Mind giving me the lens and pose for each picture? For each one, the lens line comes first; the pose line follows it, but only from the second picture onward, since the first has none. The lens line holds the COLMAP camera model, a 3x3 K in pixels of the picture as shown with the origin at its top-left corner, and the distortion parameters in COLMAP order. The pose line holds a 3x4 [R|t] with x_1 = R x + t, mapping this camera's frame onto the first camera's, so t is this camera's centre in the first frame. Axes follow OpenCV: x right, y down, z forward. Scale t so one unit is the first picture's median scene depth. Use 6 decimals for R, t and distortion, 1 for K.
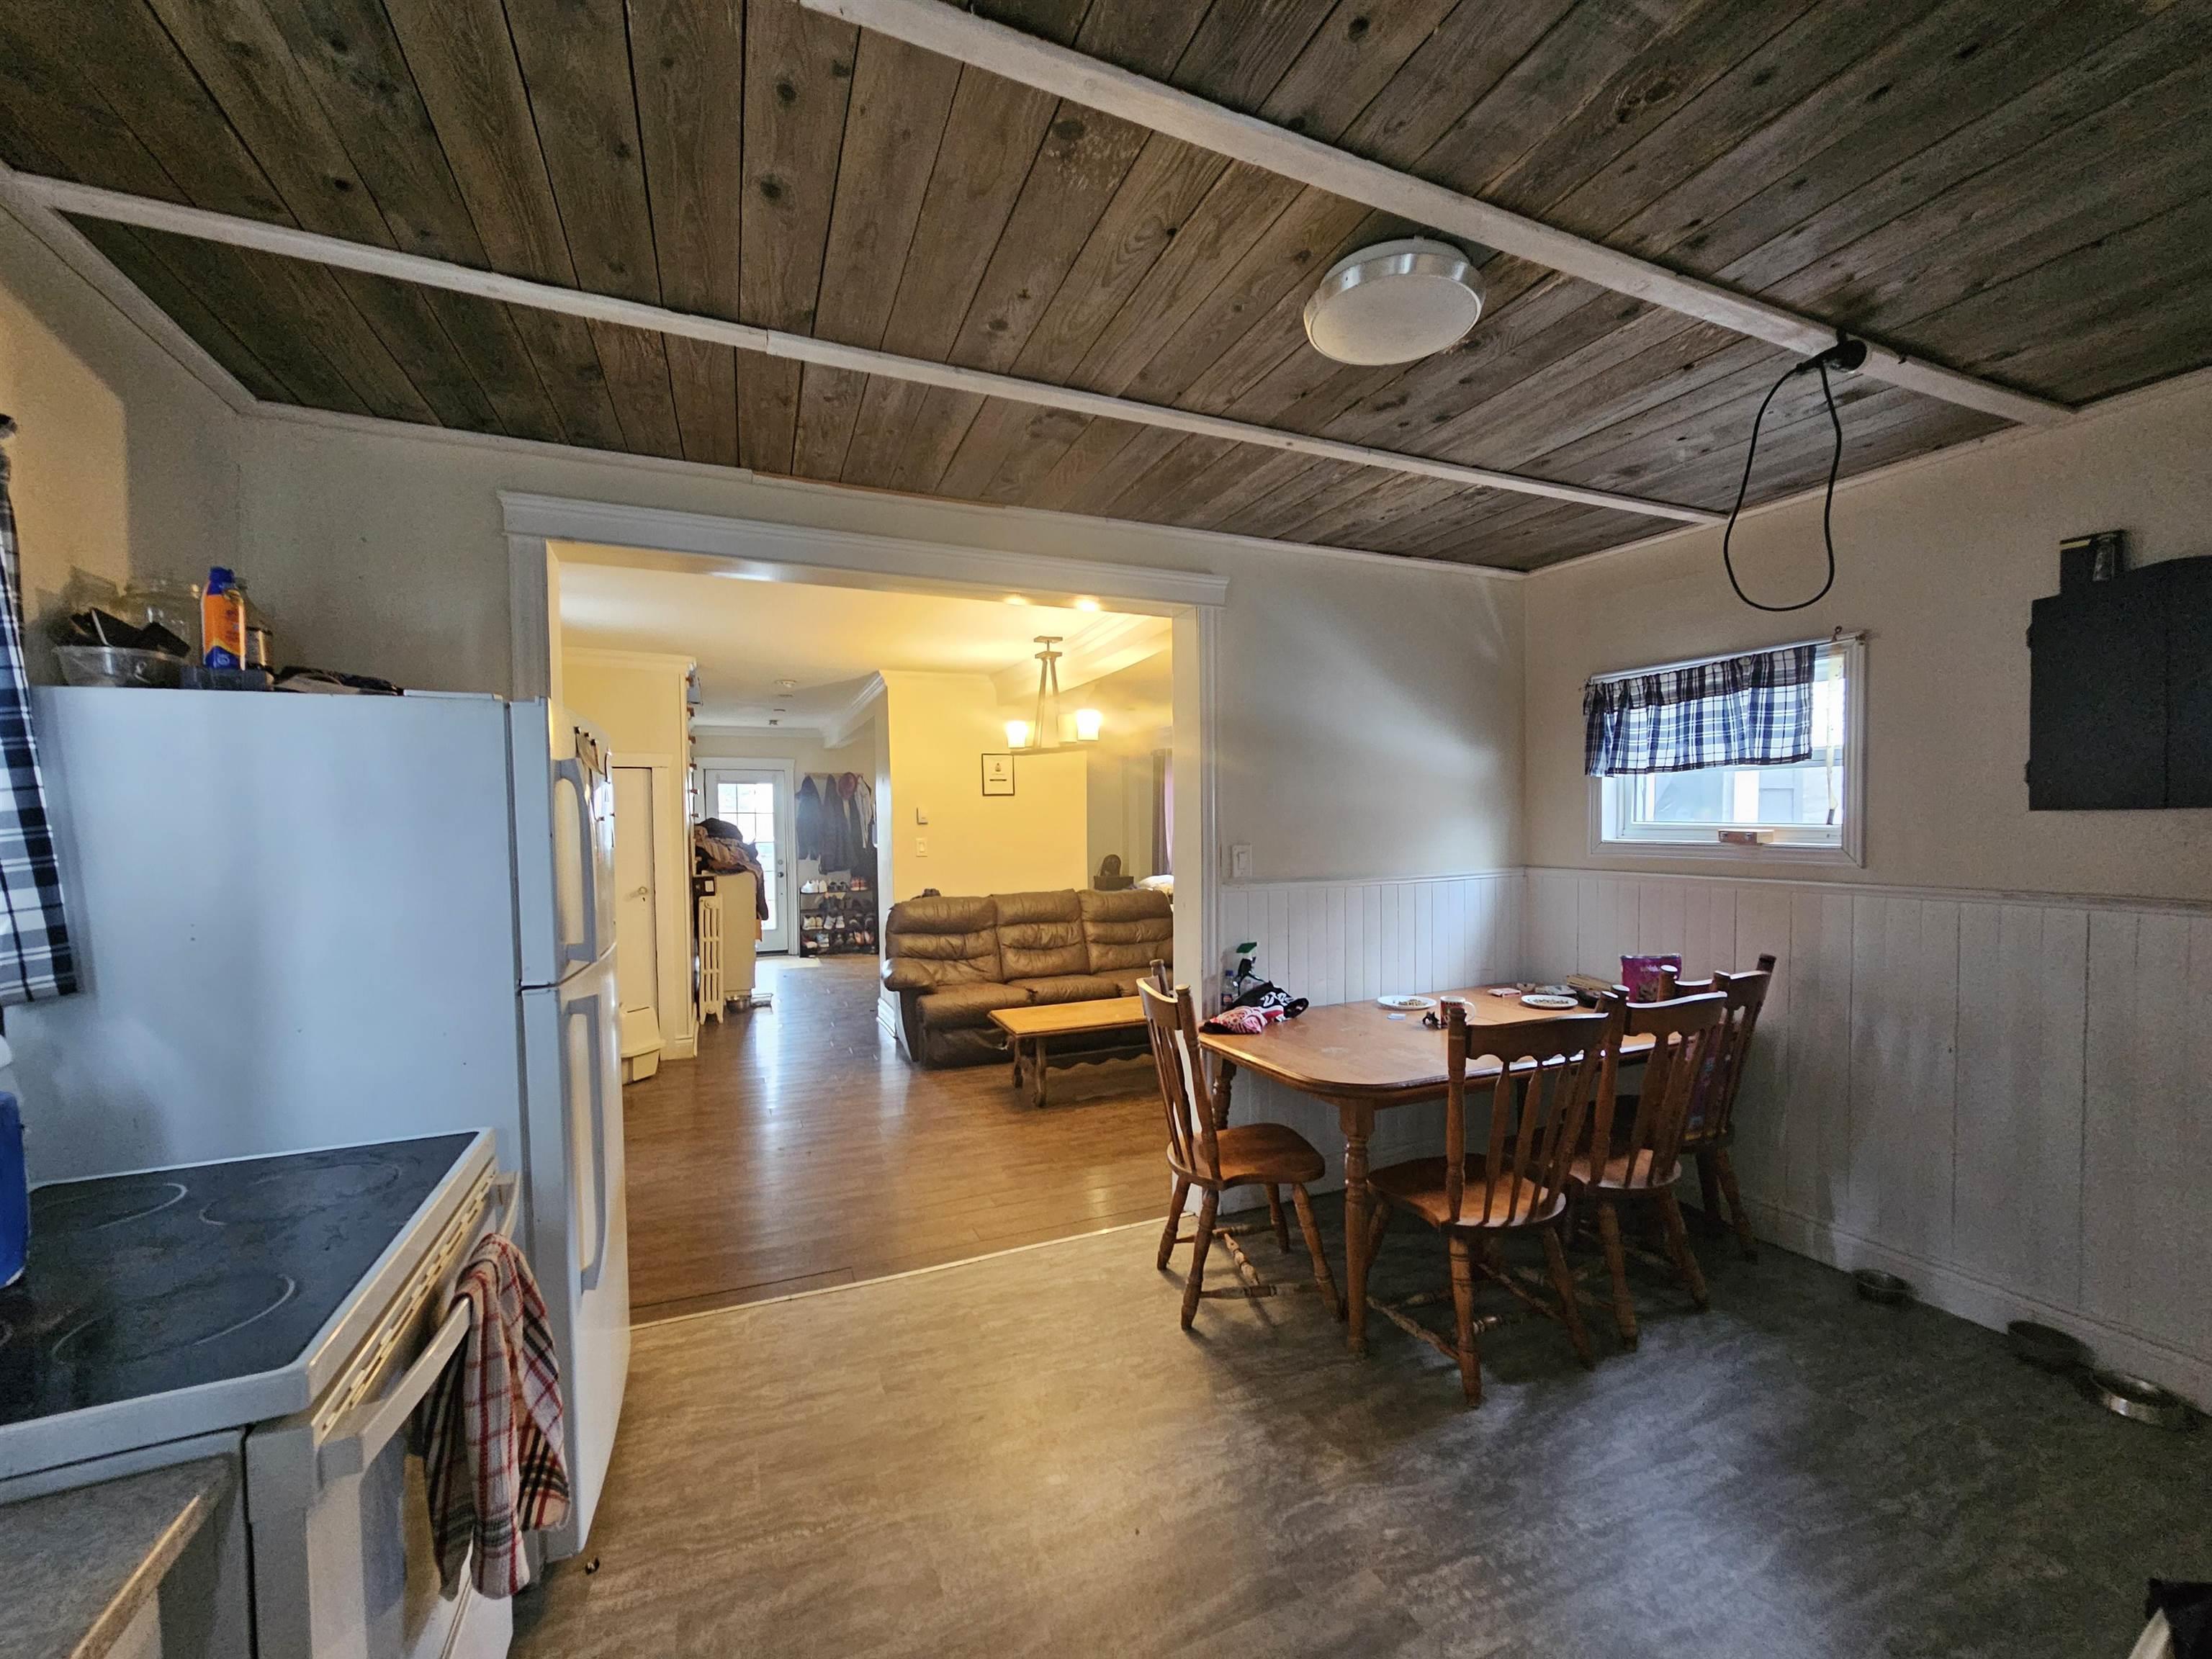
lens RADIAL K [[904.2, 0, 1126.0], [0, 904.2, 851.8], [0, 0, 1]] dist [-0.001382, 0.000136]
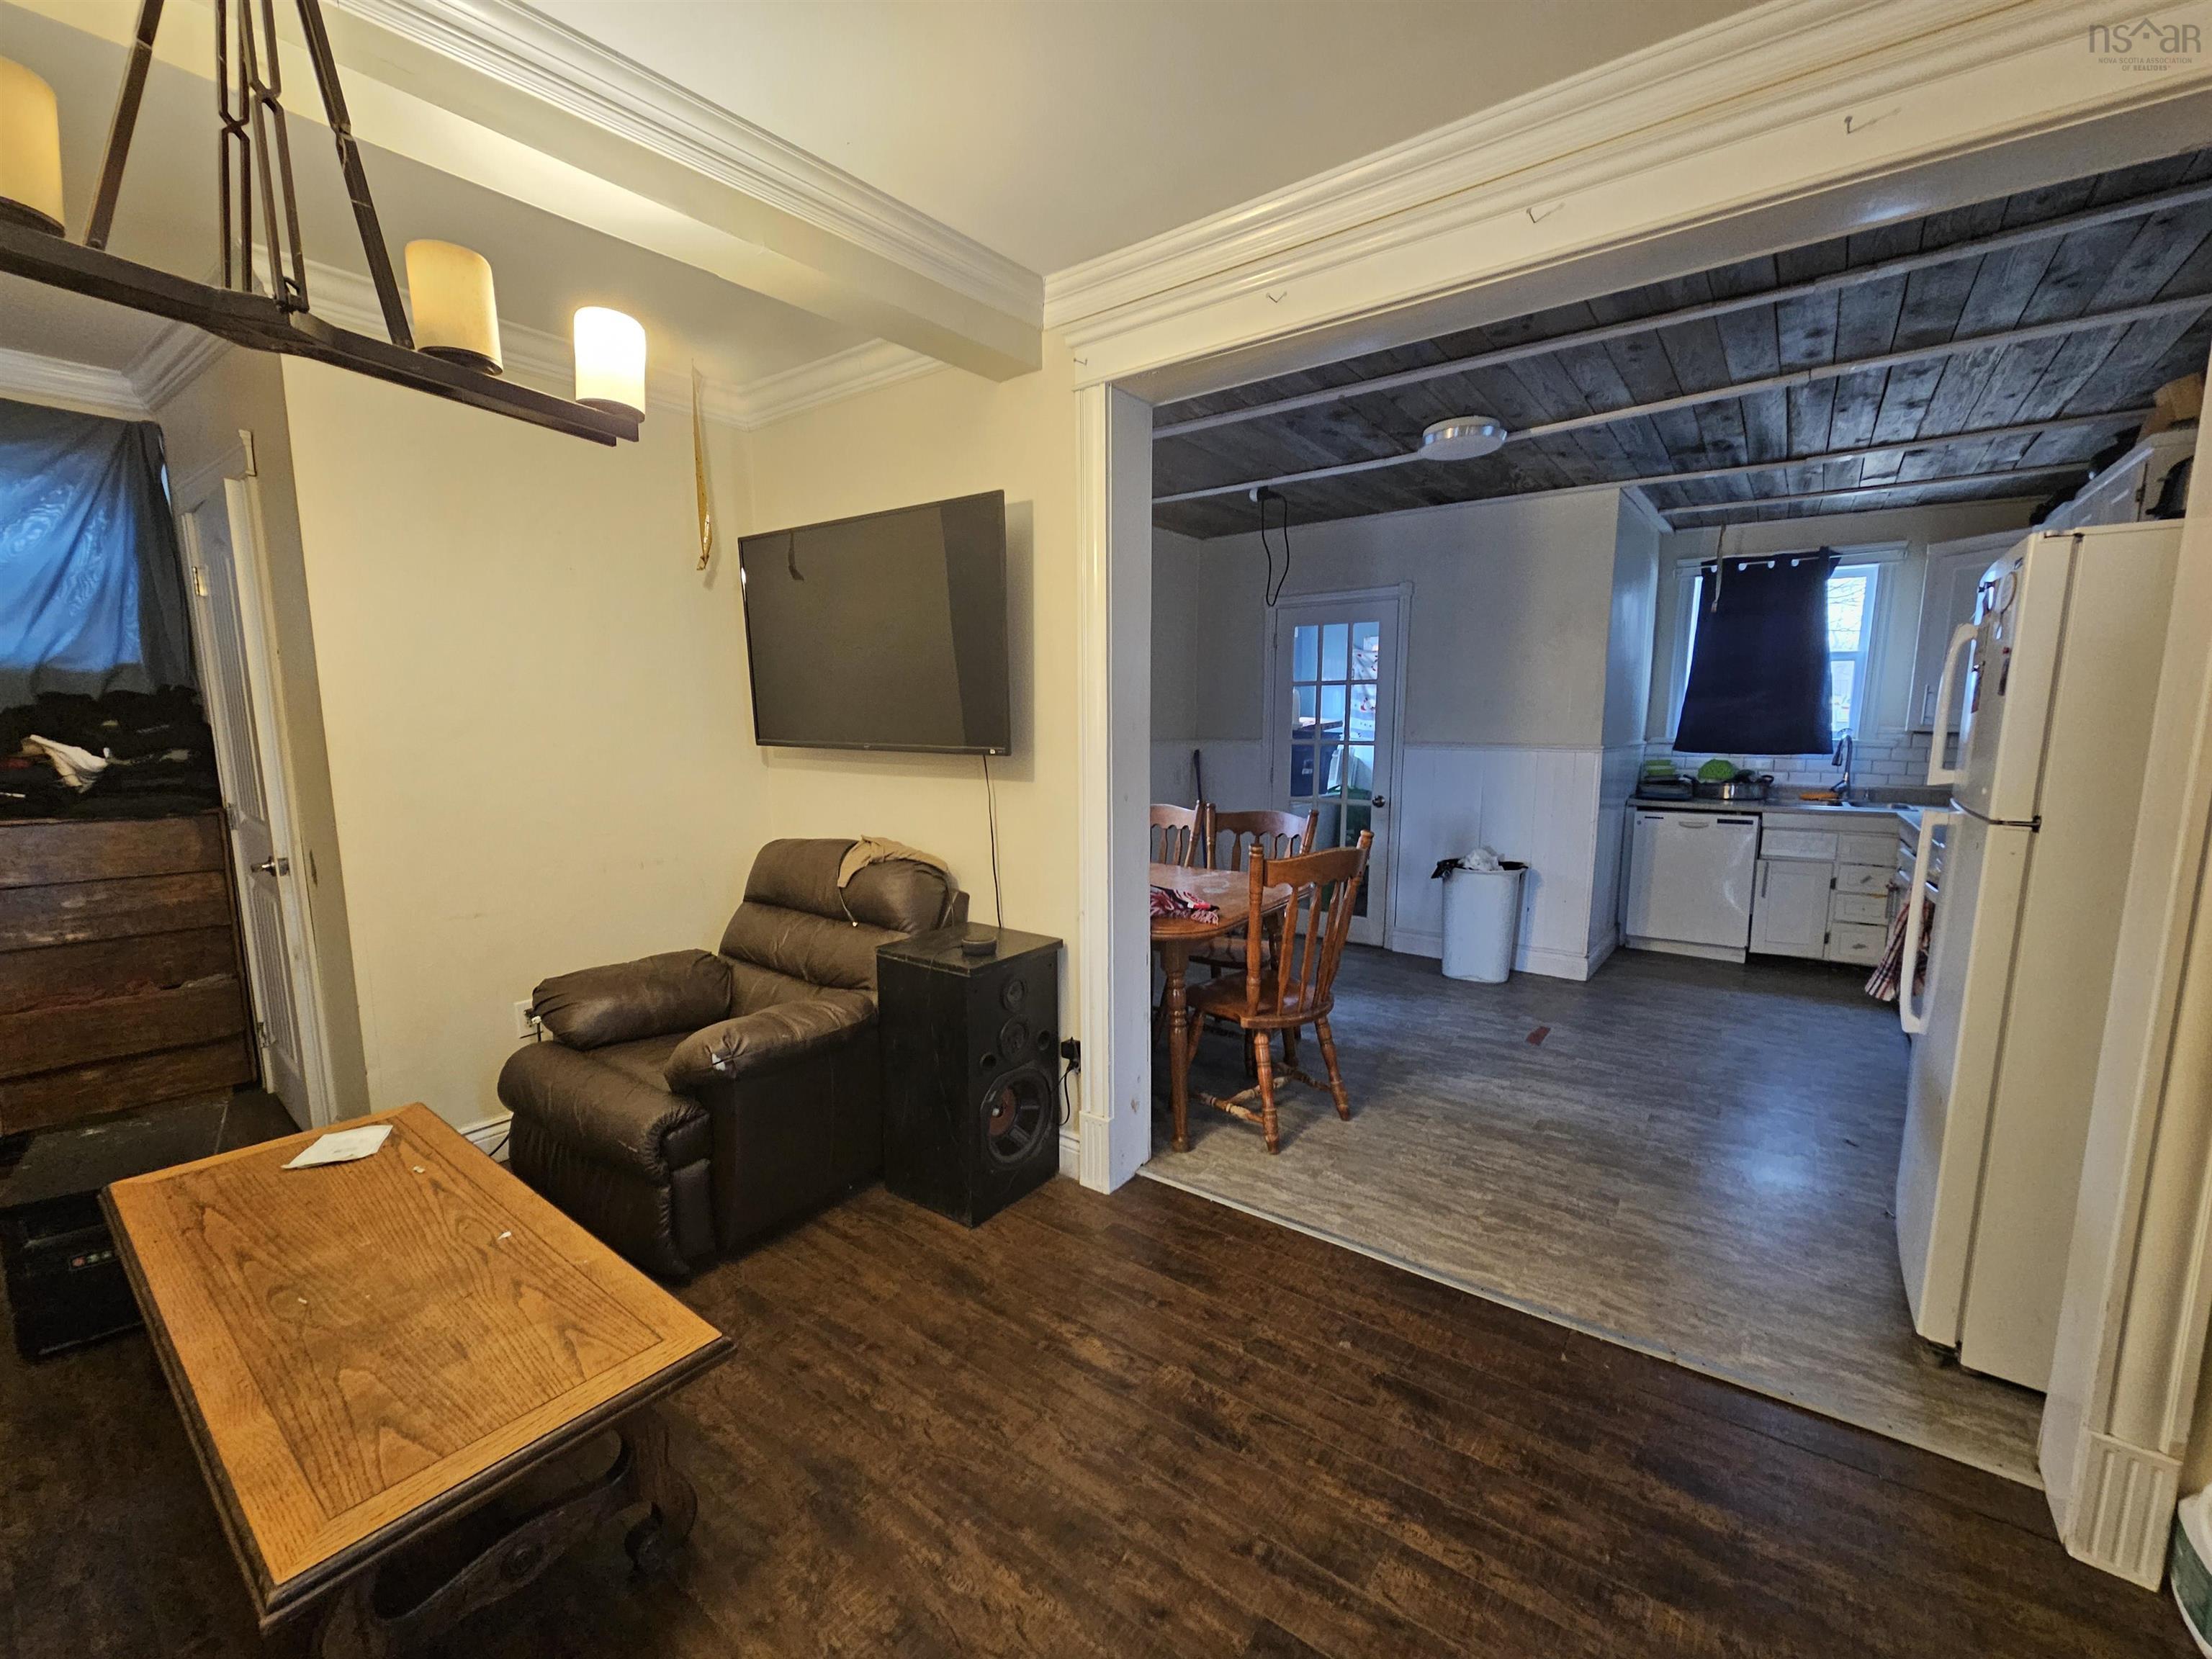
lens RADIAL K [[904.2, 0, 1126.0], [0, 904.2, 851.8], [0, 0, 1]] dist [-0.001382, 0.000136]
pose [[-0.496493, -0.112982, 0.860657, -0.317580], [0.036838, 0.987858, 0.150932, -0.004681], [-0.867259, 0.106642, -0.486302, 0.735963]]
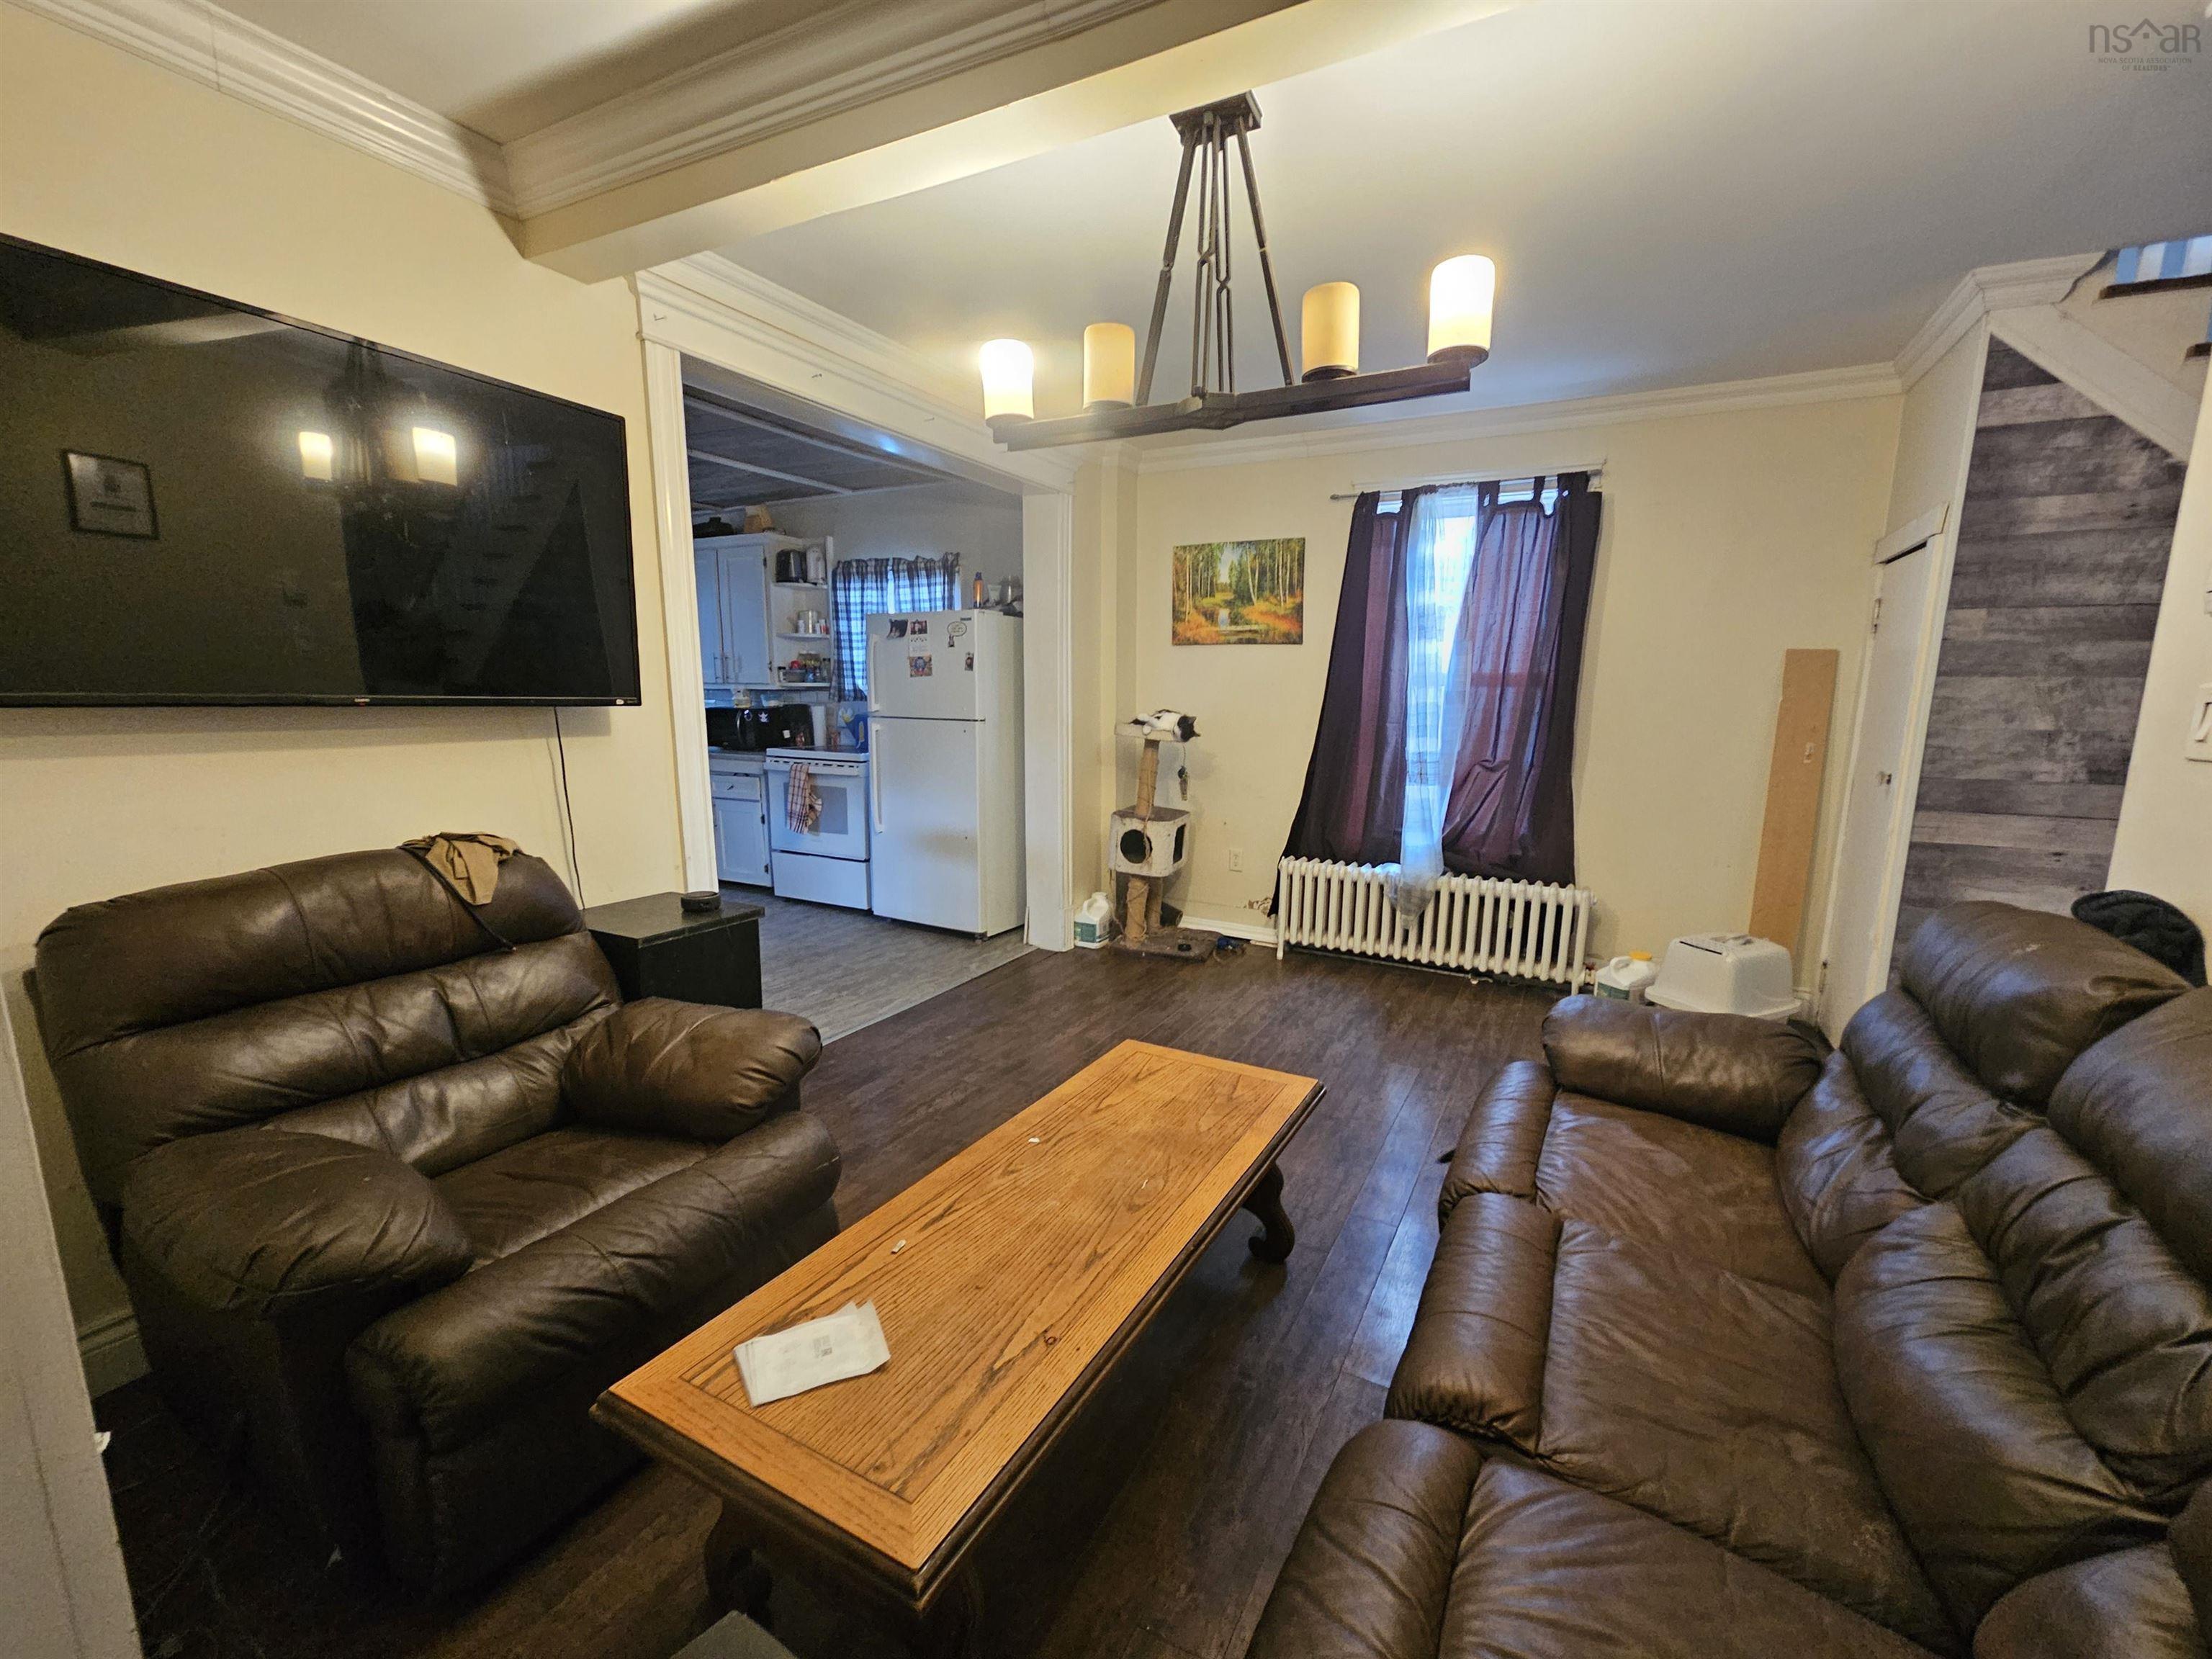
lens RADIAL K [[909.4, 0, 1129.7], [0, 909.4, 851.4], [0, 0, 1]] dist [0.001689, 0.000094]
pose [[-0.783576, 0.107655, -0.611898, 0.138240], [-0.027148, 0.978000, 0.206830, -0.012602], [0.620703, 0.178679, -0.763414, 1.006279]]
